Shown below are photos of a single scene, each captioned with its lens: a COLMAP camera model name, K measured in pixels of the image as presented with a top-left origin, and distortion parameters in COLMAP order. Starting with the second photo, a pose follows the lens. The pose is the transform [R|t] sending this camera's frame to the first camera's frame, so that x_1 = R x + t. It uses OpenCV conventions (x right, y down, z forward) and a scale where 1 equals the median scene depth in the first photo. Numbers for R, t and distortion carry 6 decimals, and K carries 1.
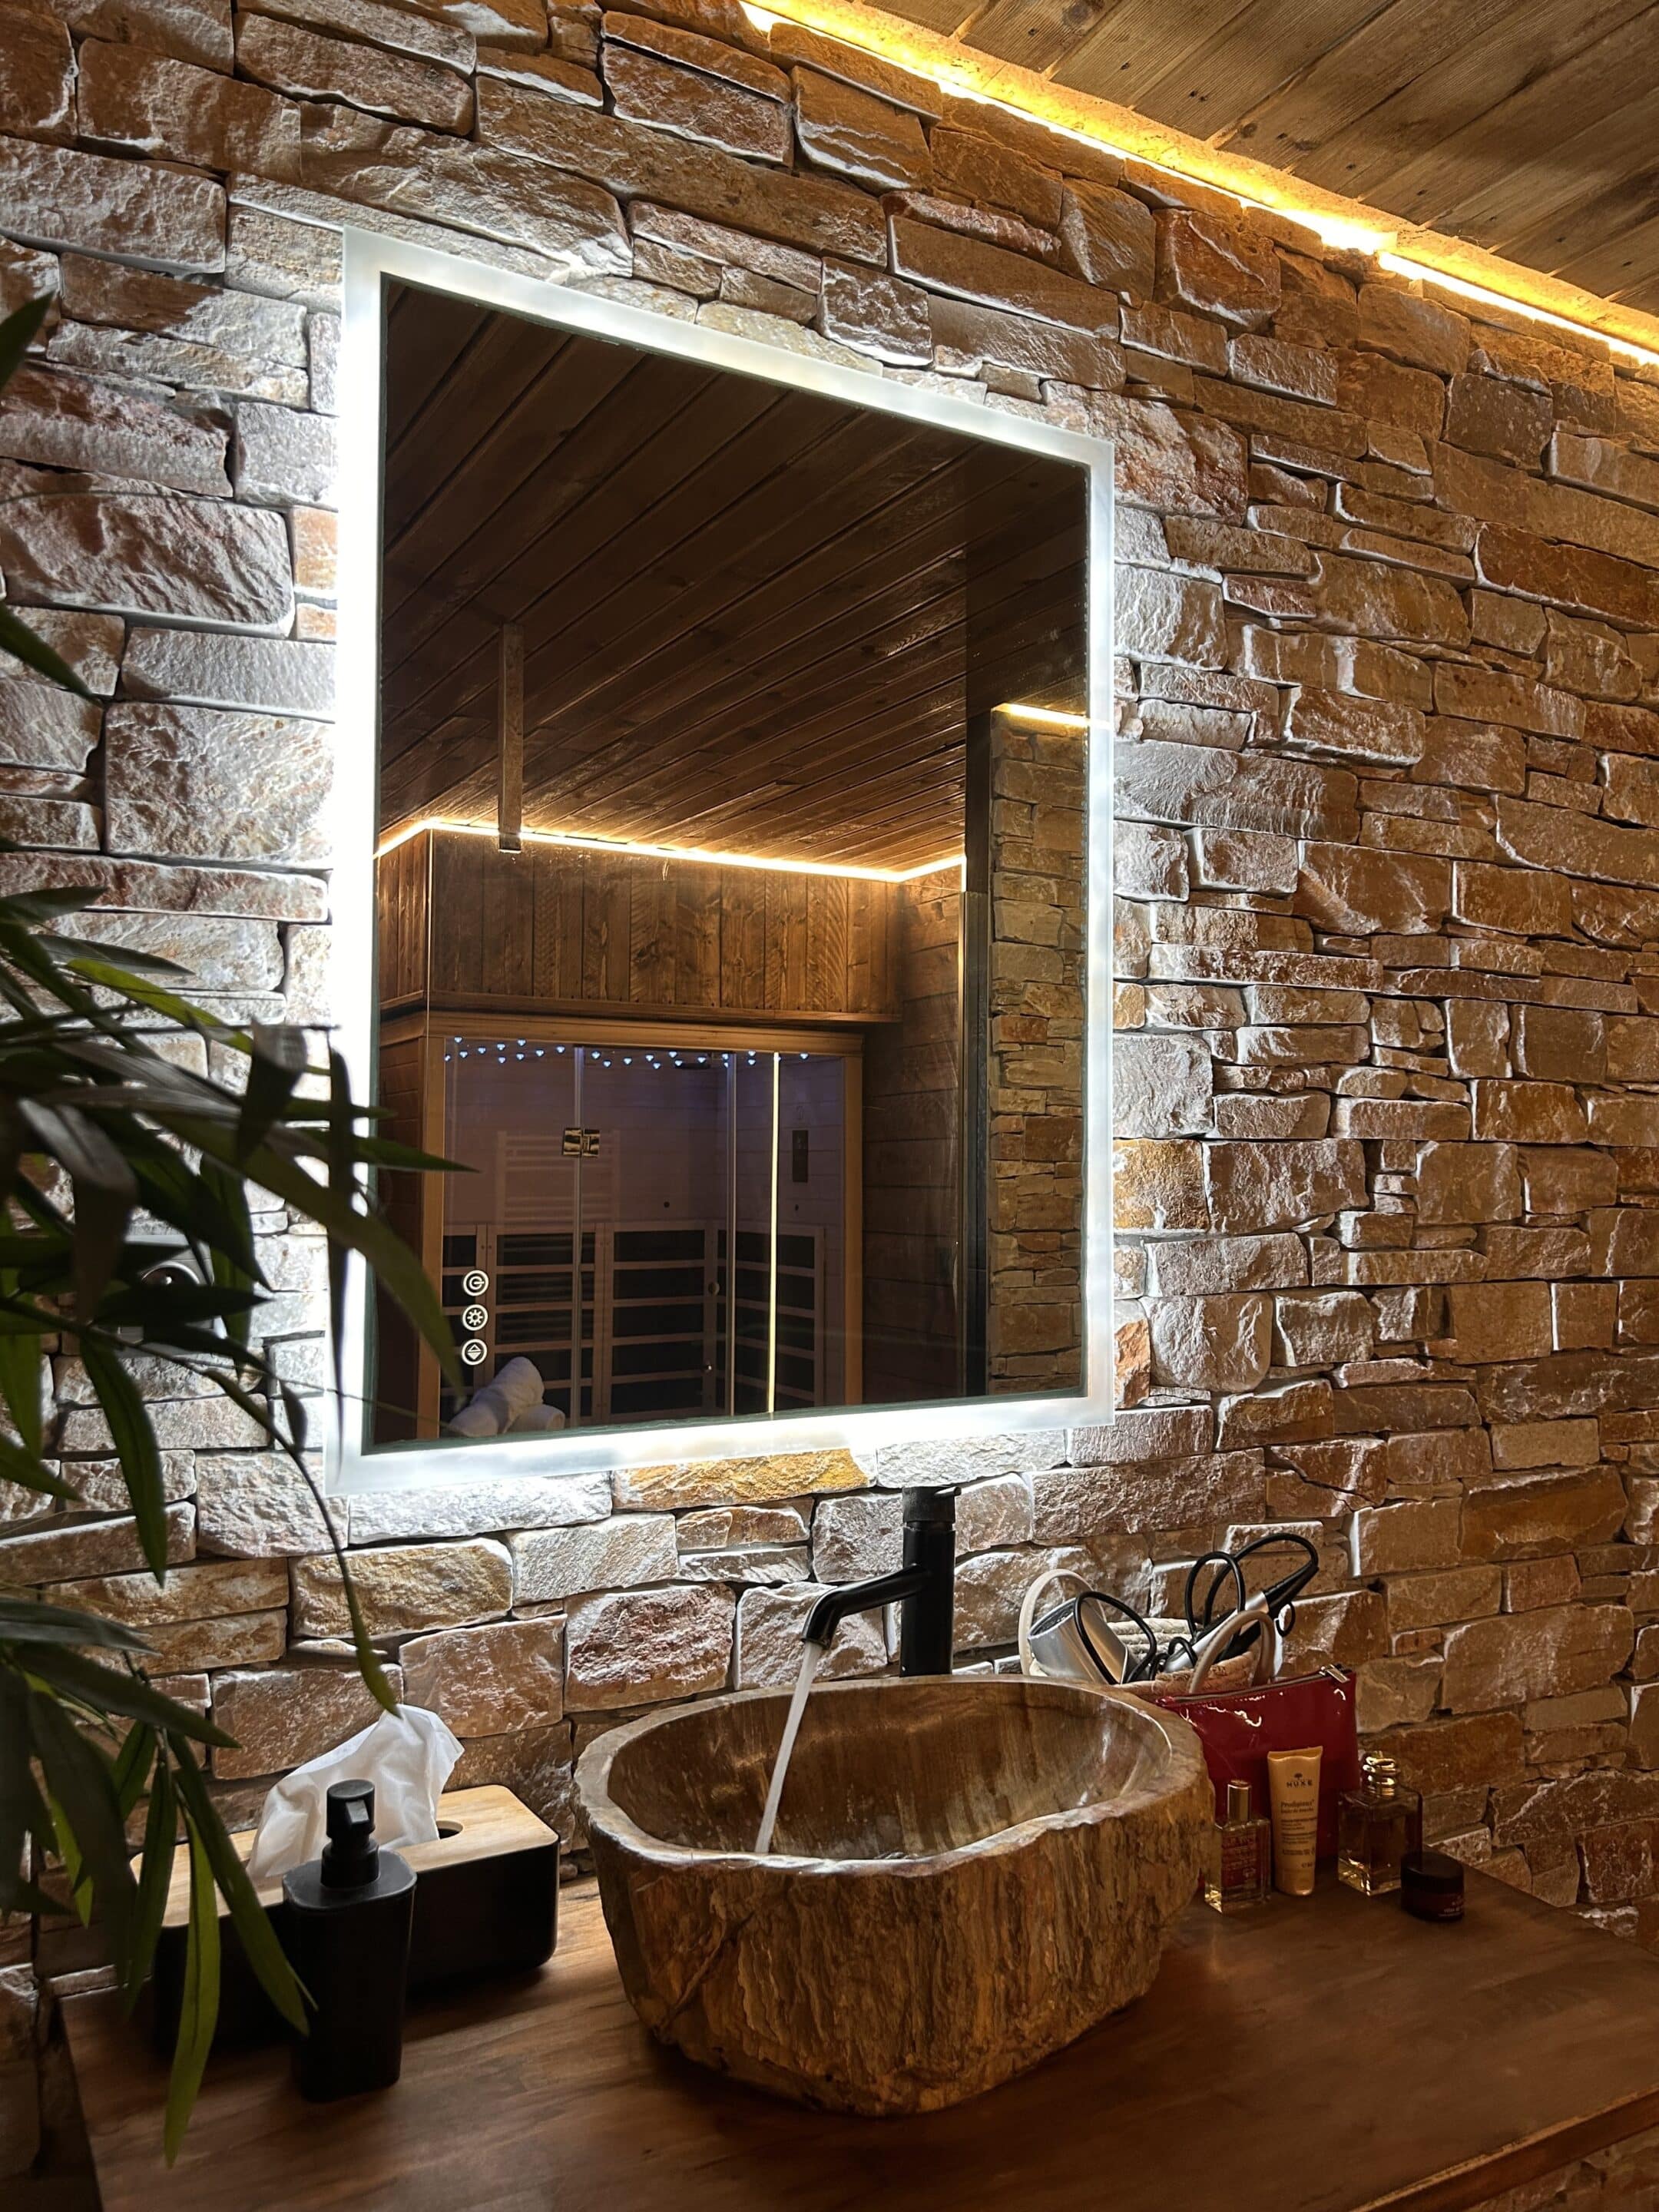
lens RADIAL K [[1702.2, 0, 833.5], [0, 1702.2, 1111.1], [0, 0, 1]] dist [0.006321, 0.000090]
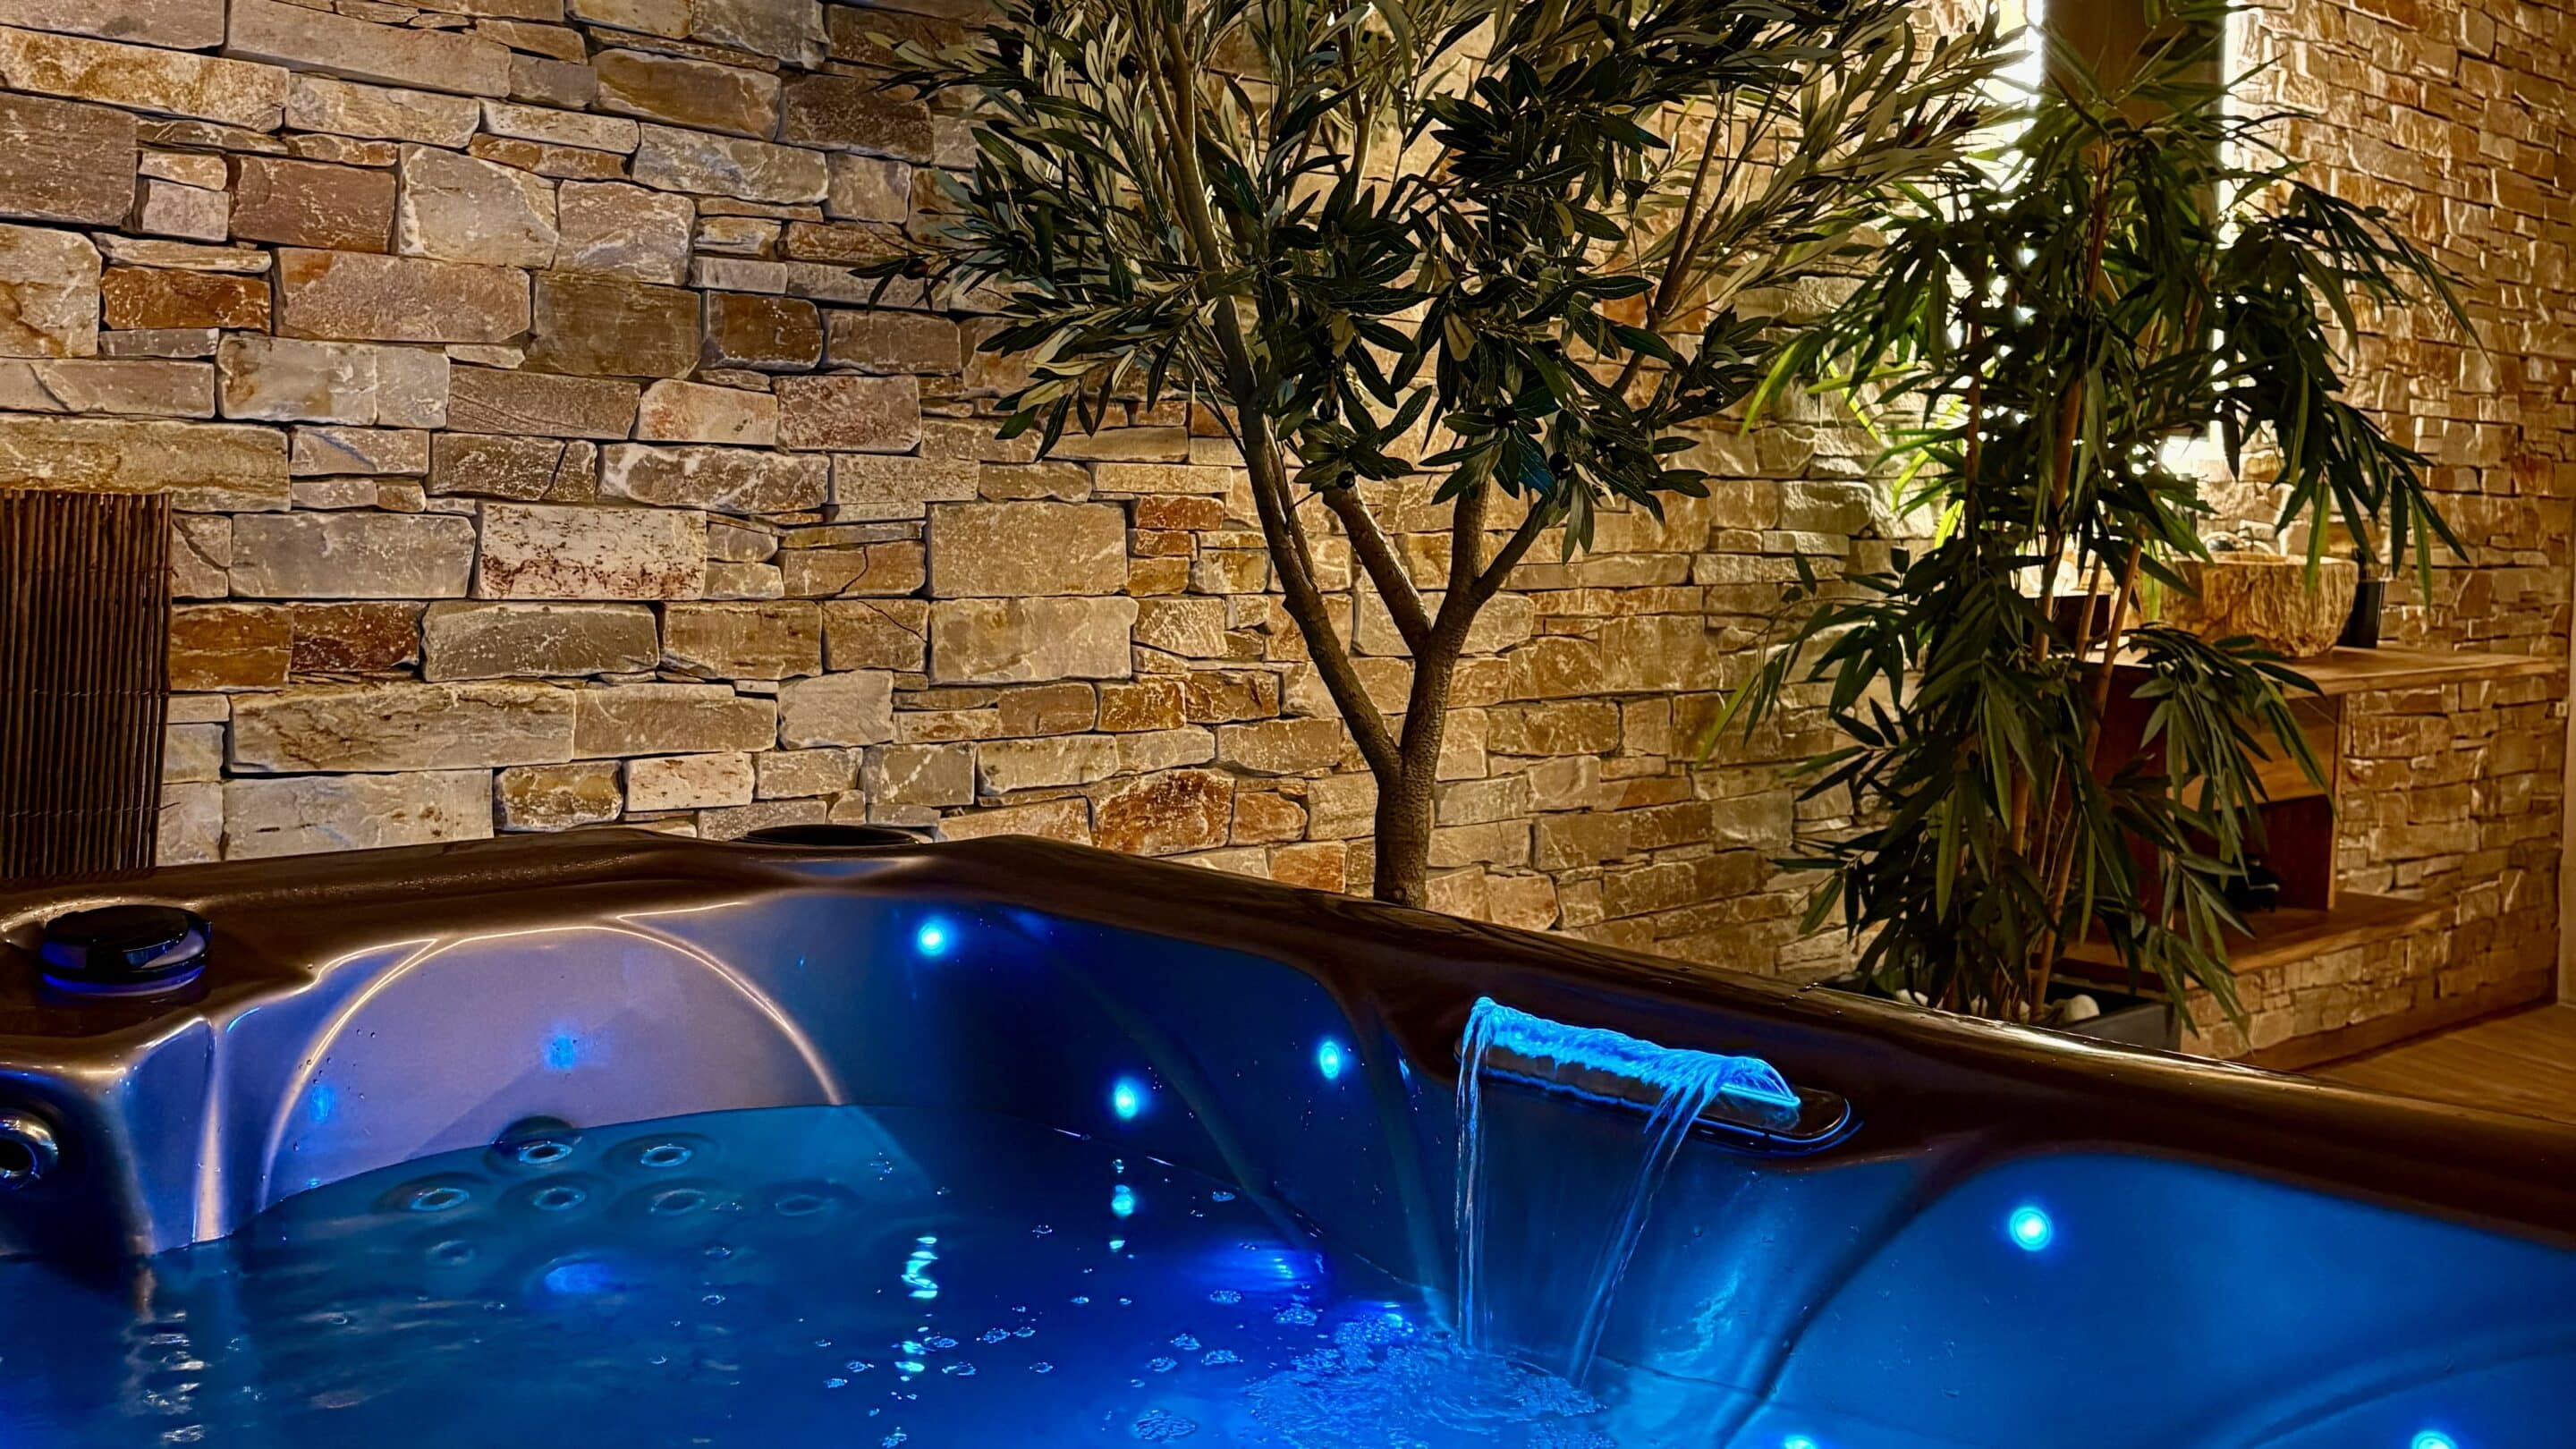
lens RADIAL K [[2675.0, 0, 1284.4], [0, 2675.0, 718.9], [0, 0, 1]] dist [-0.009086, 0.000000]
pose [[0.964421, -0.011248, 0.264132, -1.438638], [-0.022415, 0.992018, 0.124090, 0.102300], [-0.263420, -0.125596, 0.956470, -1.456195]]
